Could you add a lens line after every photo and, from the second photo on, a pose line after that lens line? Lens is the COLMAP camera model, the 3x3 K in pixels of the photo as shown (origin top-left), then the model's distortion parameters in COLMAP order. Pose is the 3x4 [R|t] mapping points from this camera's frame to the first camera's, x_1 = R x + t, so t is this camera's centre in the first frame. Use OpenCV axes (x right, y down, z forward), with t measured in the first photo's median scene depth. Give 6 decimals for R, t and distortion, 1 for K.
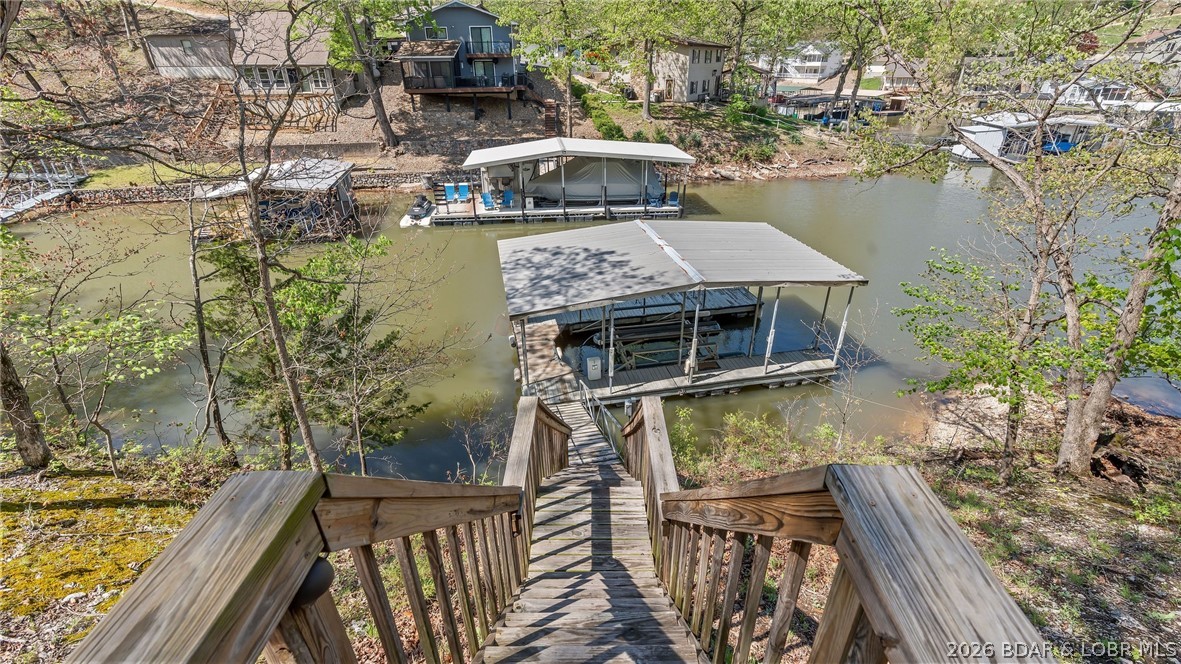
lens RADIAL K [[532.9, 0, 590.5], [0, 532.9, 332.0], [0, 0, 1]] dist [-0.000476, 0.000292]
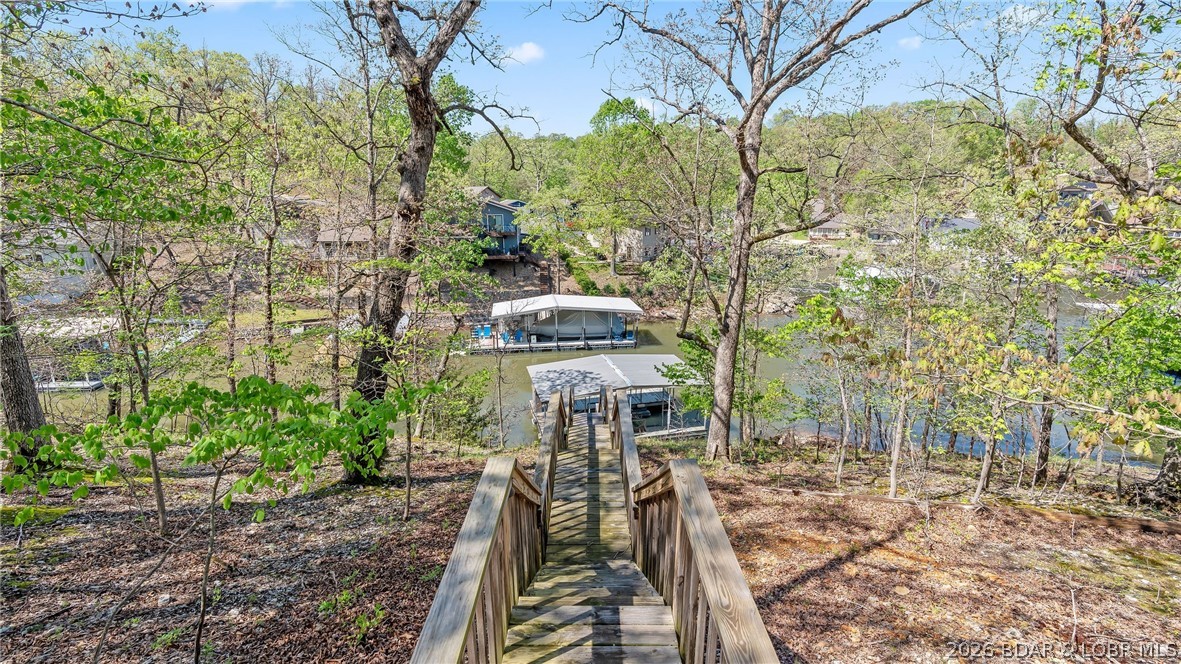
lens RADIAL K [[532.9, 0, 590.5], [0, 532.9, 332.0], [0, 0, 1]] dist [-0.000476, 0.000292]
pose [[0.999147, -0.006853, 0.040717, -0.015724], [0.015556, 0.975943, -0.217468, 0.061884], [-0.038247, 0.217916, 0.975218, -0.441902]]
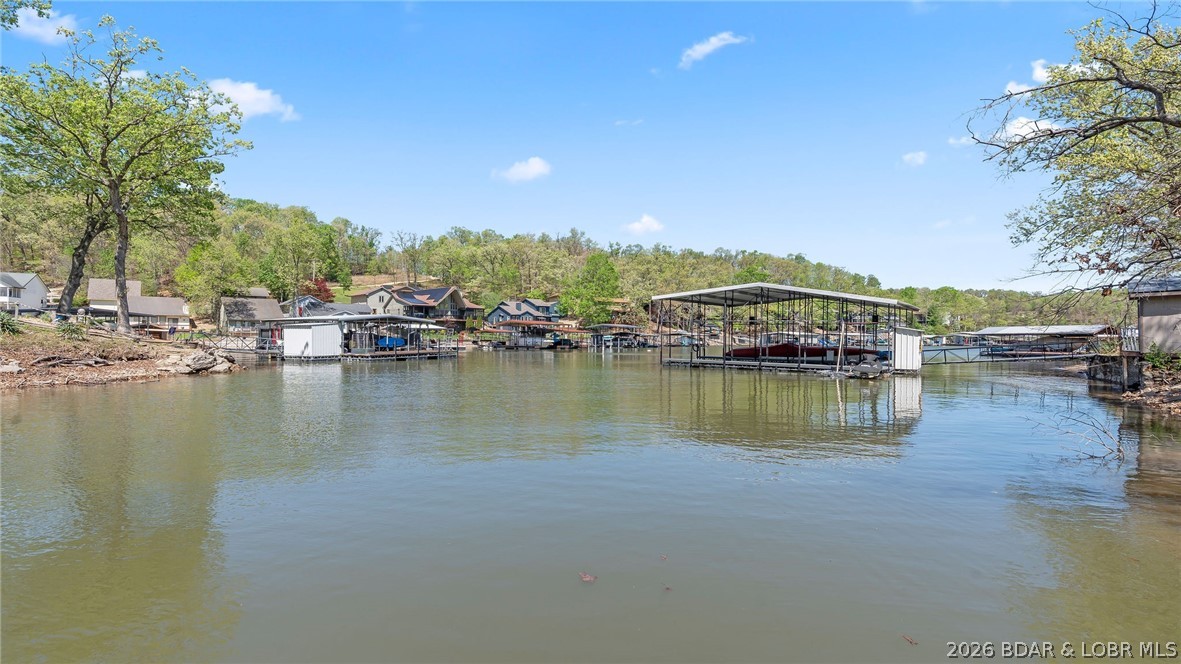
lens RADIAL K [[532.9, 0, 590.5], [0, 532.9, 332.0], [0, 0, 1]] dist [-0.000476, 0.000292]
pose [[0.357604, 0.018561, 0.933689, 0.181836], [0.415150, 0.892419, -0.176744, -0.075046], [-0.836522, 0.450826, 0.311427, 0.581454]]
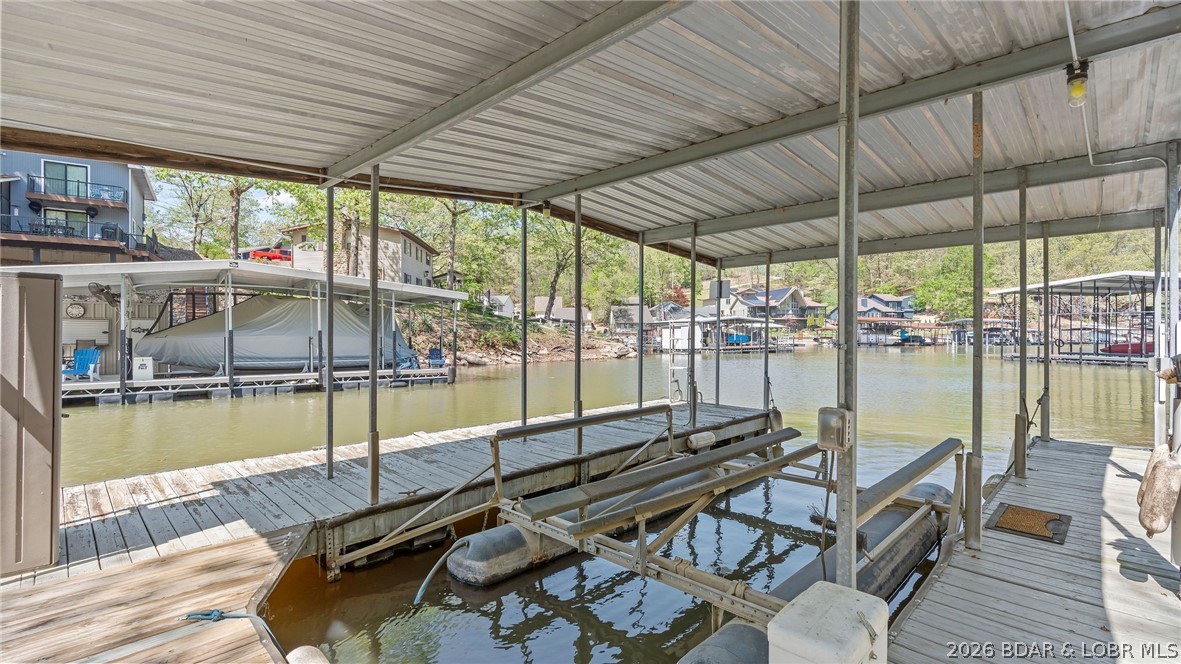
lens RADIAL K [[532.9, 0, 590.5], [0, 532.9, 332.0], [0, 0, 1]] dist [-0.000476, 0.000292]
pose [[0.836506, 0.008065, 0.547898, -0.038619], [0.245556, 0.888354, -0.387982, 0.015361], [-0.489857, 0.459089, 0.741133, 0.415469]]
